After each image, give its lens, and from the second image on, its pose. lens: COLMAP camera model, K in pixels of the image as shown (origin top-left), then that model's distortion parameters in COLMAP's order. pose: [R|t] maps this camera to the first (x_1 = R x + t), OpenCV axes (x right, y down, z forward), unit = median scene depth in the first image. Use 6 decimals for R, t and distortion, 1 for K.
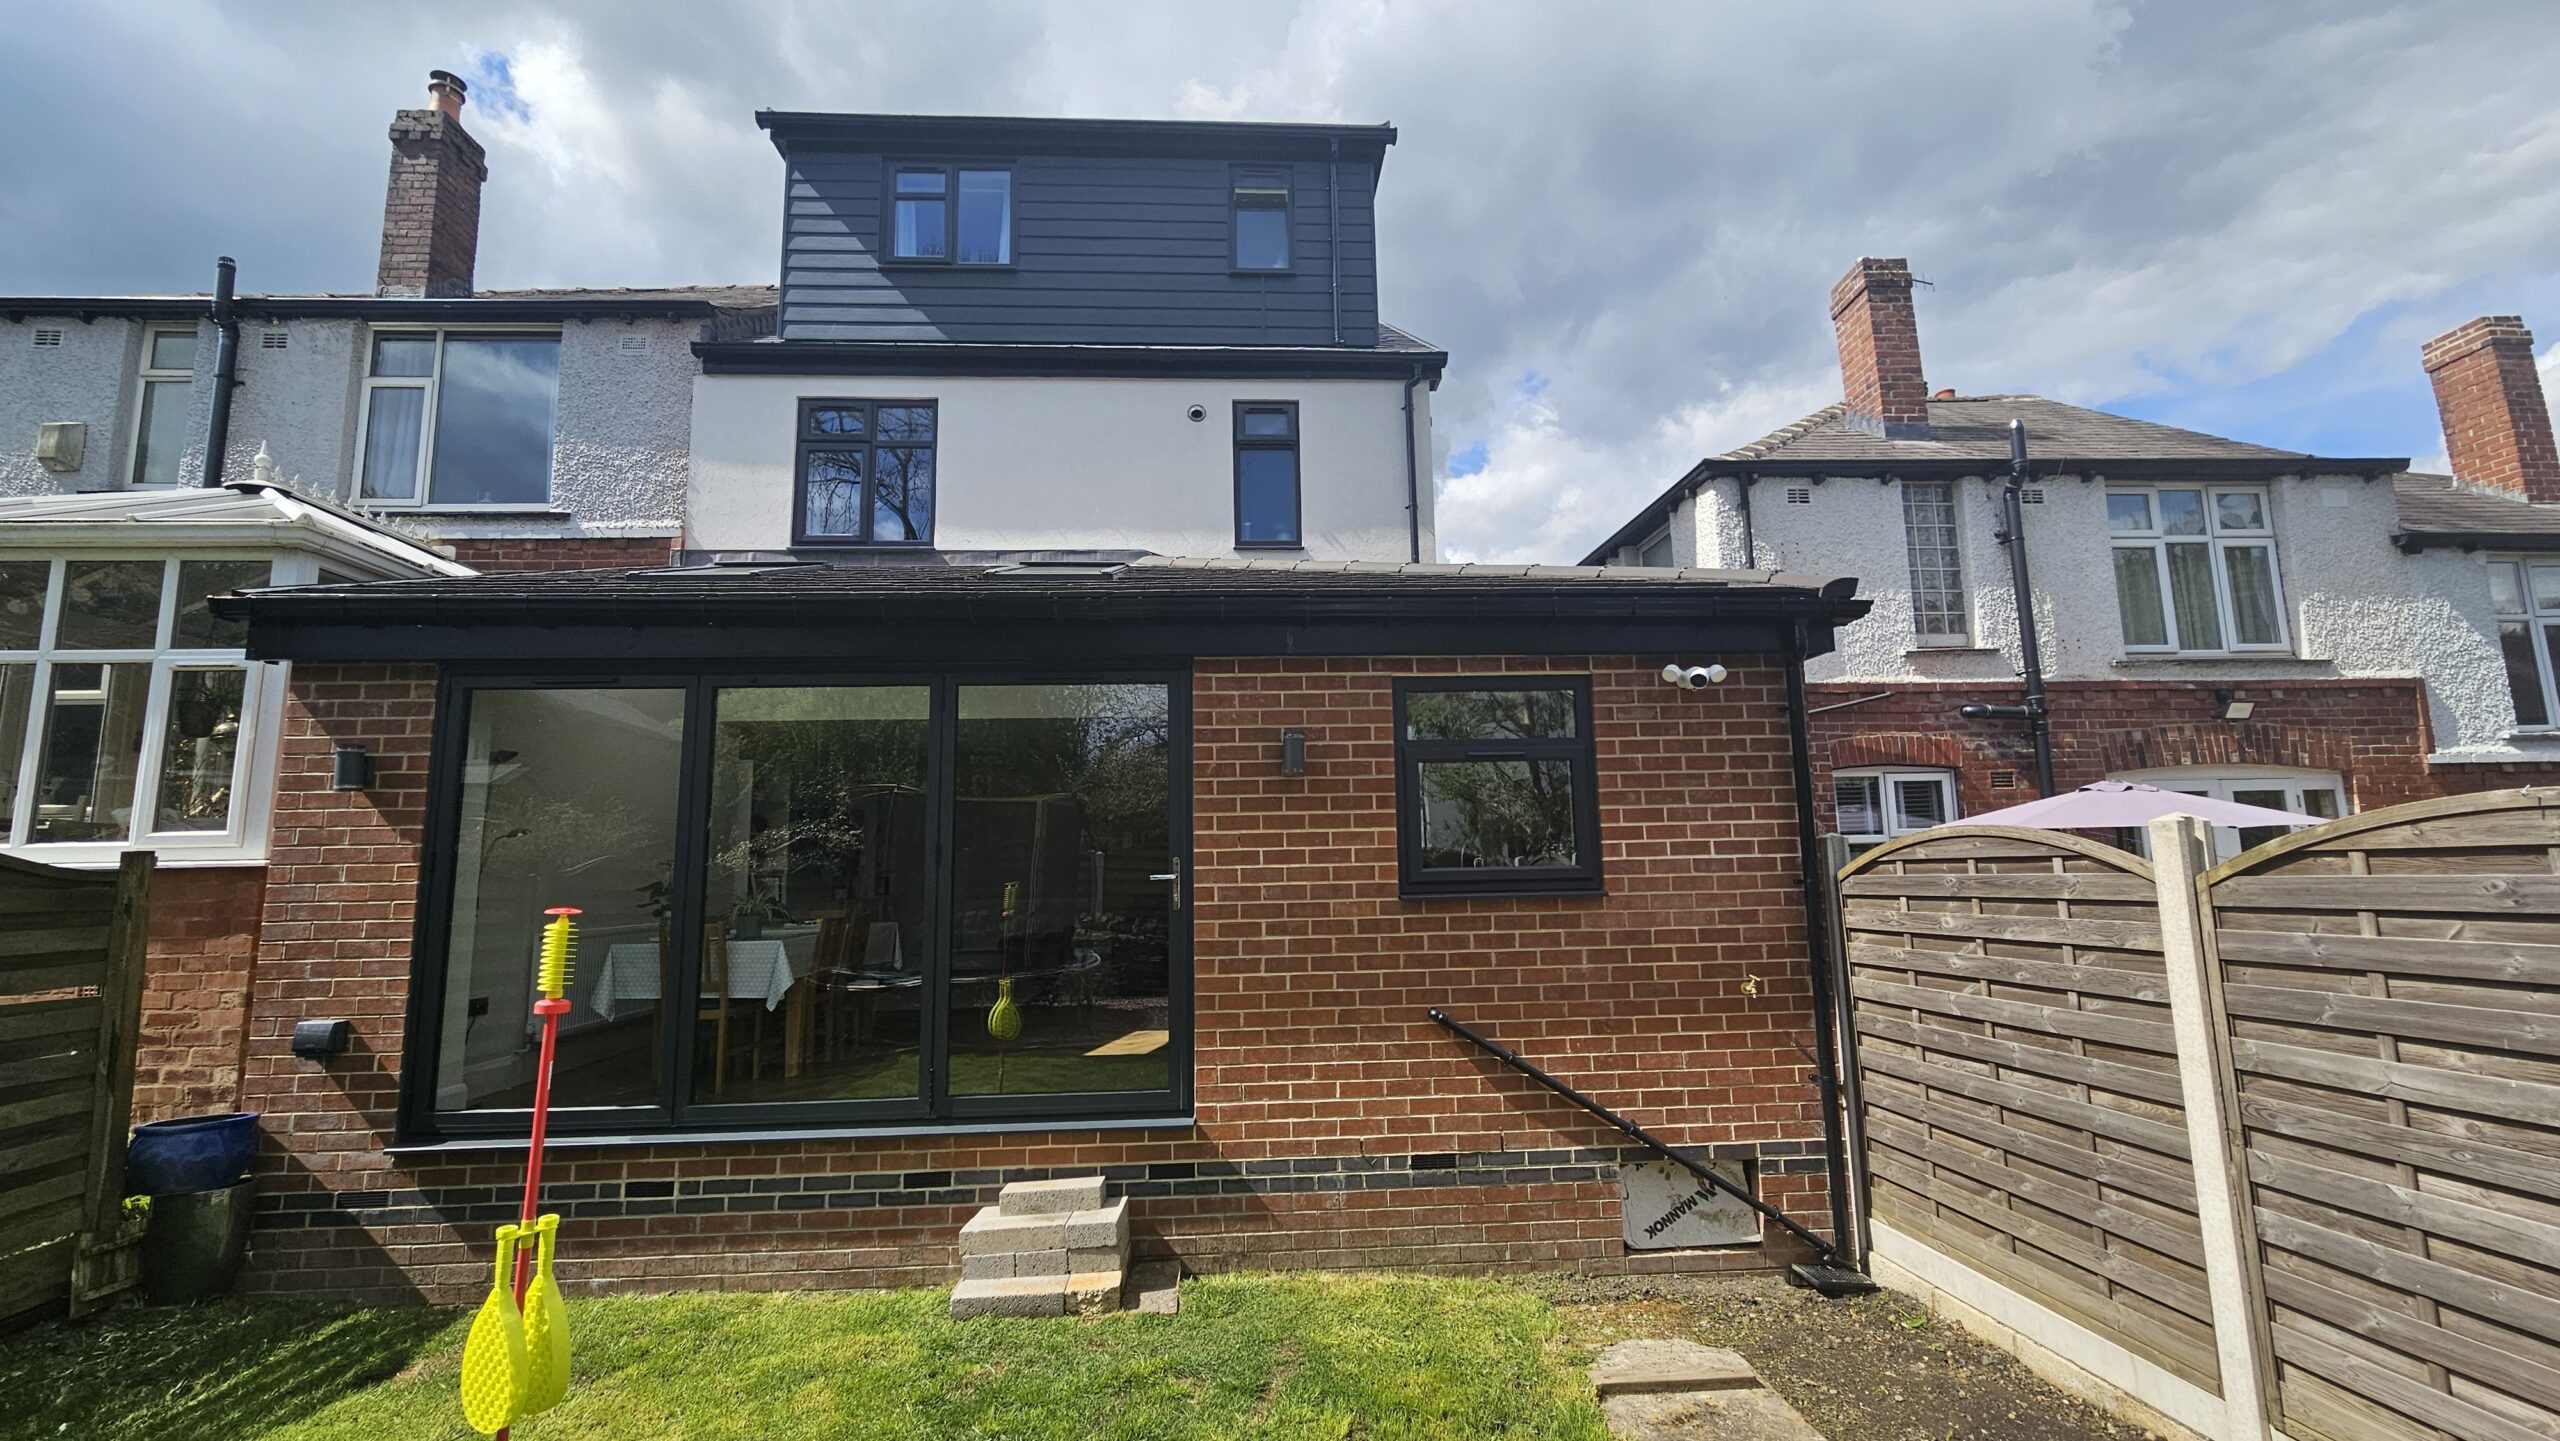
lens RADIAL K [[1039.6, 0, 1280.0], [0, 1039.6, 720.5], [0, 0, 1]] dist [-0.004815, 0.003253]
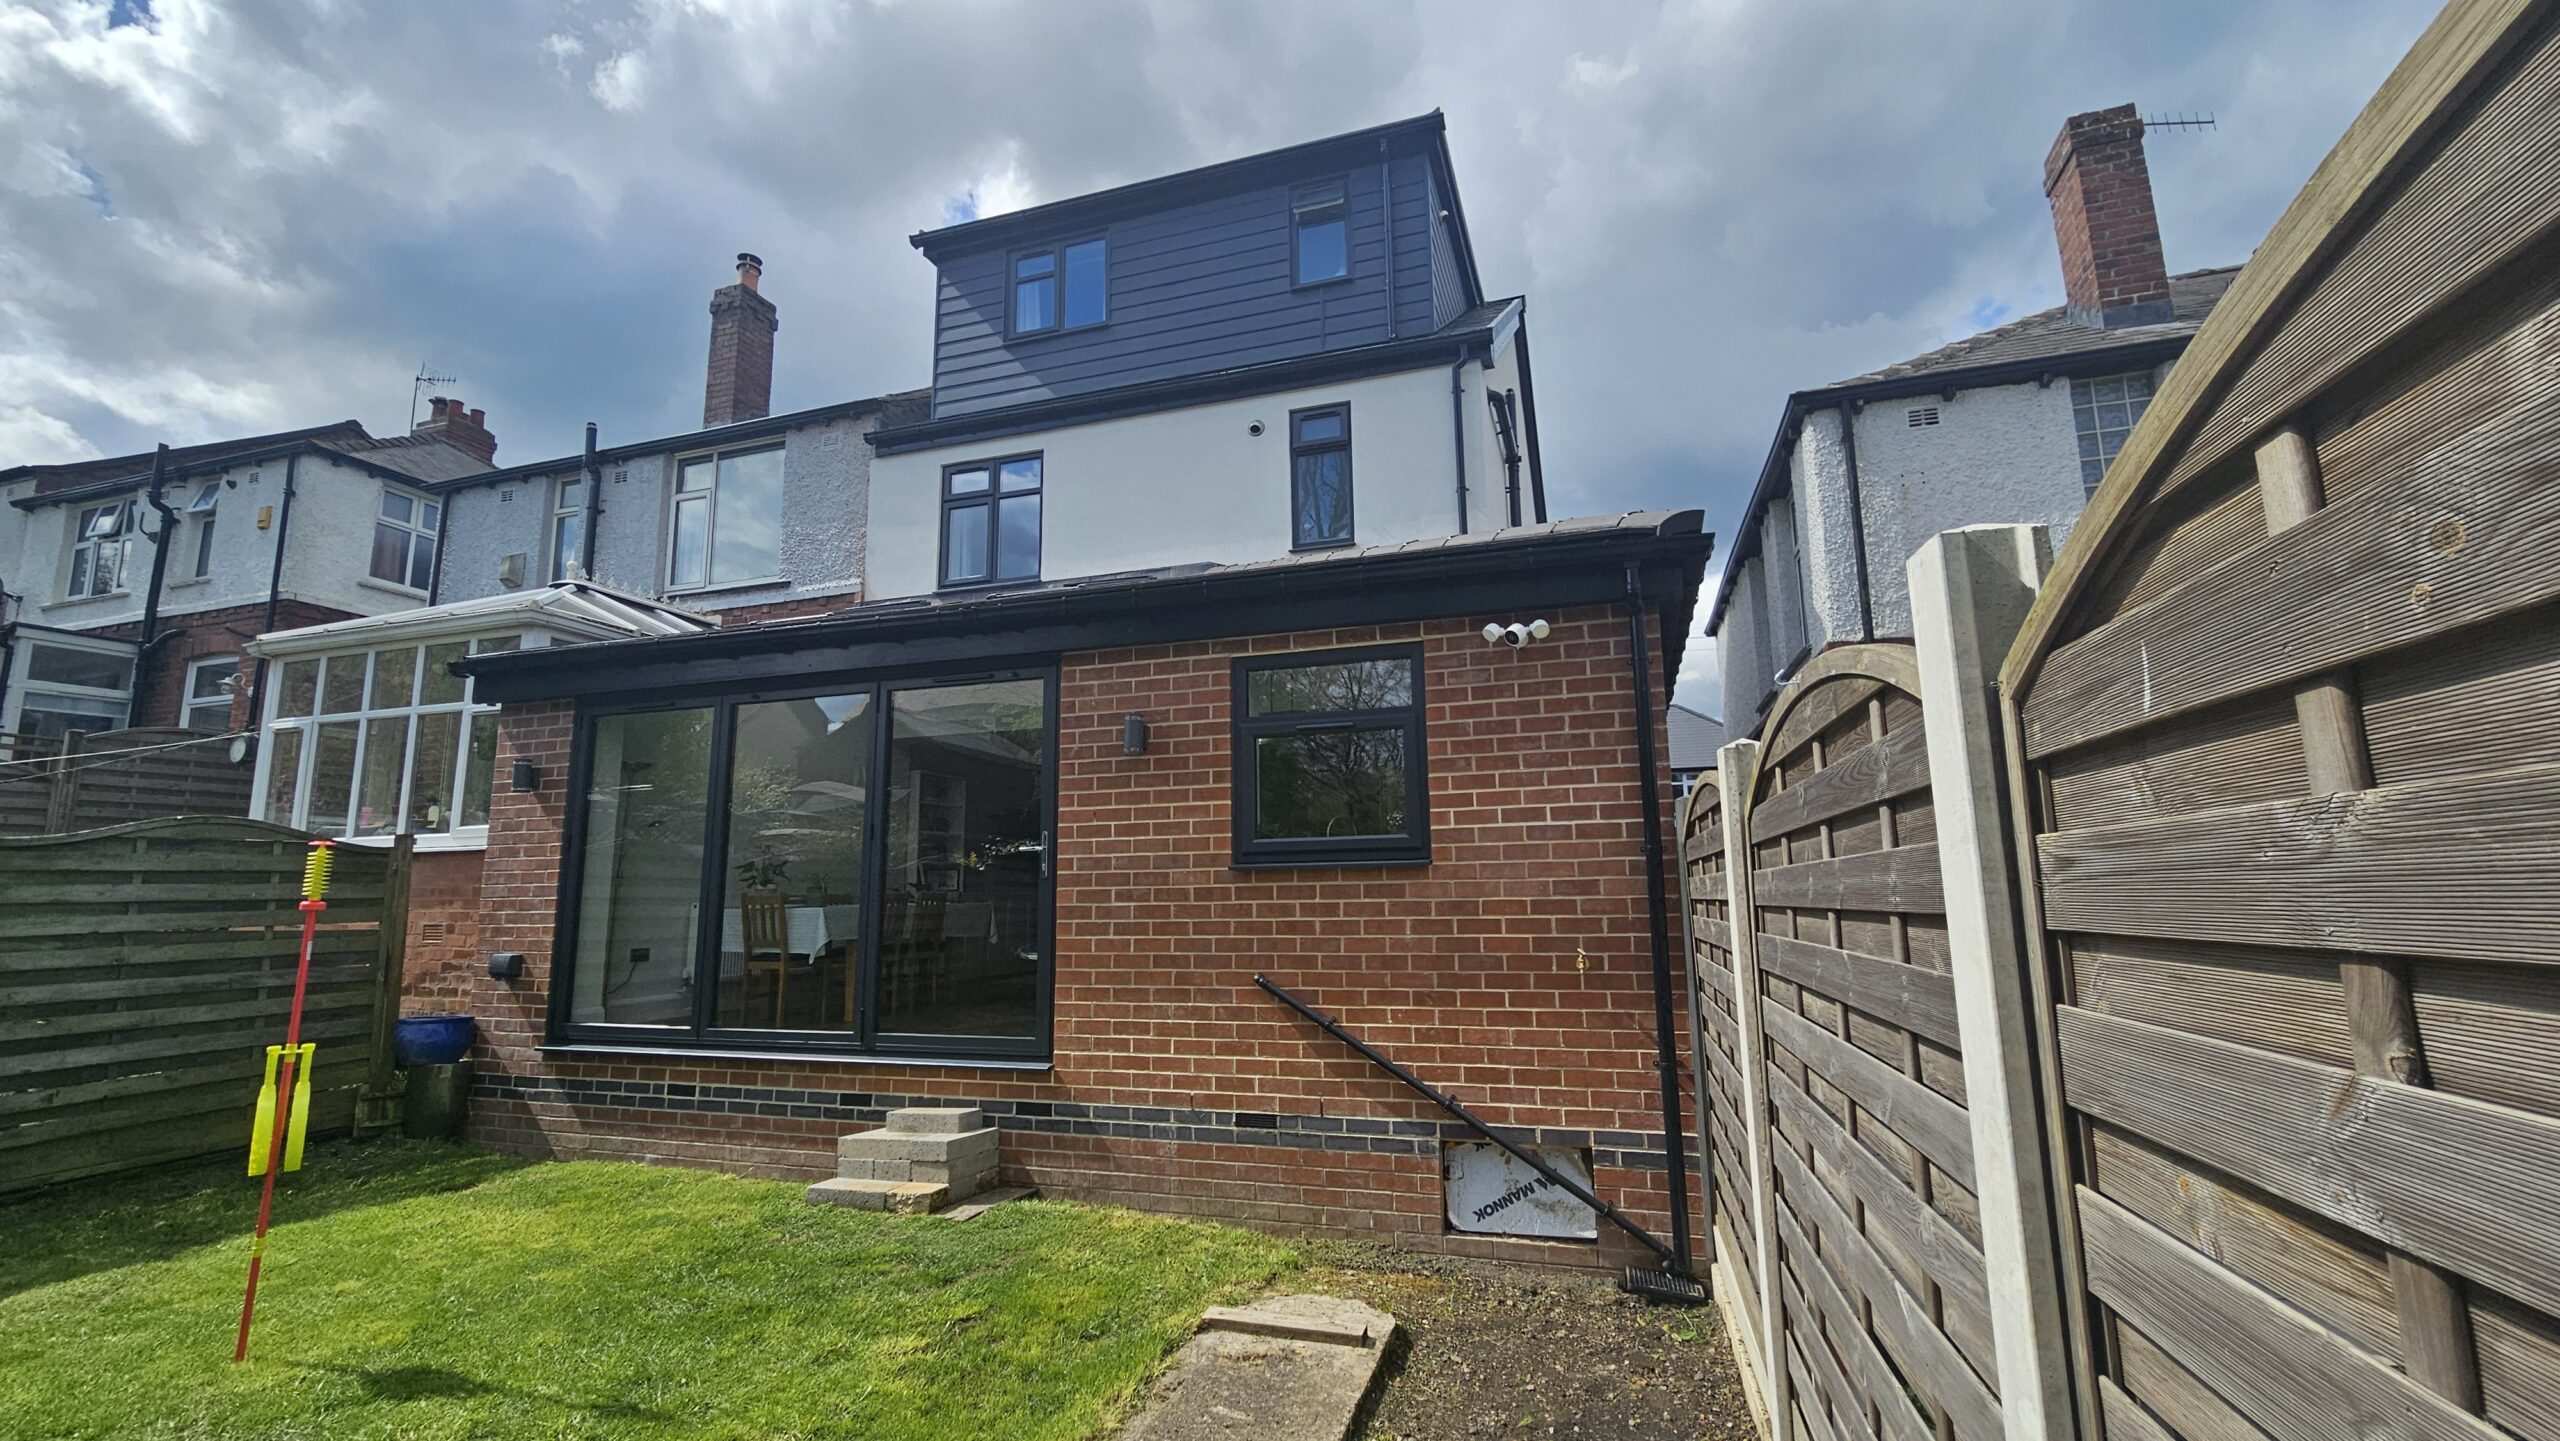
lens RADIAL K [[1039.6, 0, 1280.0], [0, 1039.6, 720.5], [0, 0, 1]] dist [-0.004815, 0.003253]
pose [[0.935904, -0.052579, -0.348308, 0.534878], [0.047162, 0.998598, -0.024018, 0.050419], [0.349083, 0.006052, 0.937072, 0.034139]]
